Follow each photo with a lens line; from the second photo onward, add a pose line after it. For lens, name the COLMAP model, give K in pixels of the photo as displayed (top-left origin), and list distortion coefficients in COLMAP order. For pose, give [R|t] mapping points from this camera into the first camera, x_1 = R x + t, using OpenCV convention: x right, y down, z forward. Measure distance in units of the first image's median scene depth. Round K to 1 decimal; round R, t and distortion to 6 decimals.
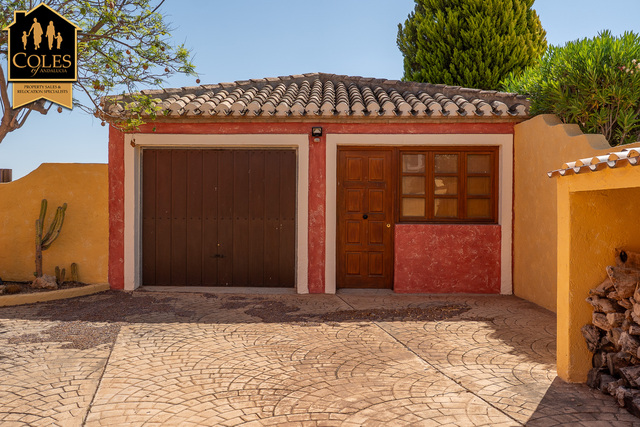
lens RADIAL K [[541.5, 0, 320.2], [0, 541.5, 213.0], [0, 0, 1]] dist [-0.006955, -0.005165]
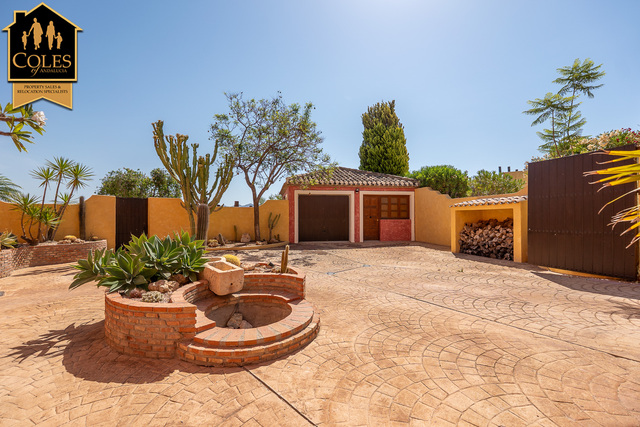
lens RADIAL K [[273.7, 0, 319.6], [0, 273.7, 213.9], [0, 0, 1]] dist [-0.001745, 0.000231]
pose [[0.974904, -0.006593, 0.222528, -0.559141], [0.009472, 0.999885, -0.011874, 0.003073], [-0.222424, 0.013684, 0.974854, -0.474619]]
